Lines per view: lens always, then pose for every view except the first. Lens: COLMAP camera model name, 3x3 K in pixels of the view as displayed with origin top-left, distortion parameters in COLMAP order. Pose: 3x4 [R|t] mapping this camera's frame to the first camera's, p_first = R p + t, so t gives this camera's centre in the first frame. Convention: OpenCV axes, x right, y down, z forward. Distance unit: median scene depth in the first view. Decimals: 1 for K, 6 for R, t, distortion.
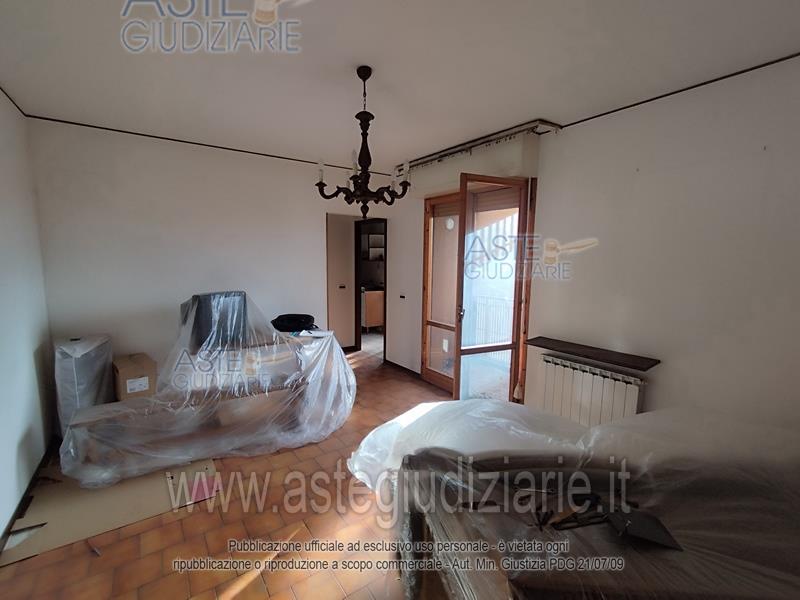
lens RADIAL K [[367.1, 0, 400.0], [0, 367.1, 300.0], [0, 0, 1]] dist [-0.001296, -0.000385]
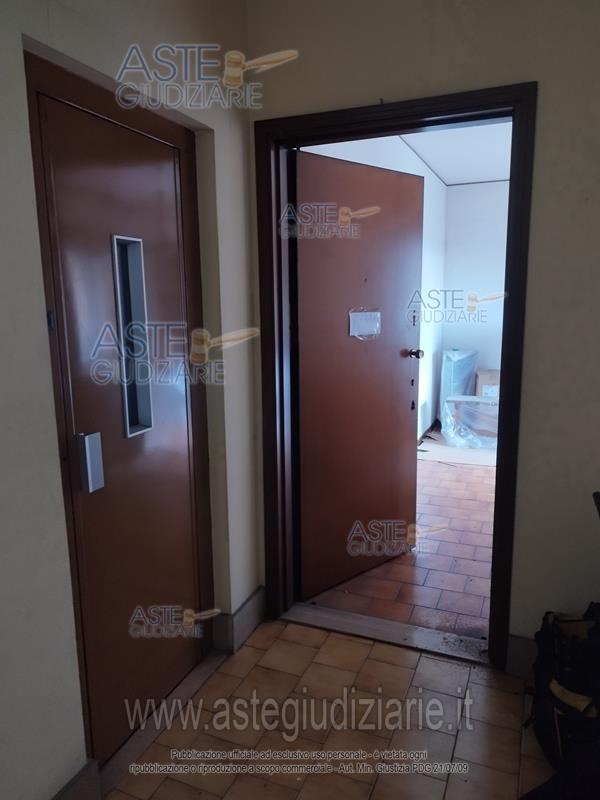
lens RADIAL K [[572.9, 0, 300.0], [0, 572.9, 400.0], [0, 0, 1]] dist [0.000225, -0.000014]
pose [[0.536375, 0.124908, -0.834685, 0.600484], [-0.081111, 0.992039, 0.096334, 0.142720], [0.840073, 0.016031, 0.542236, -0.629499]]
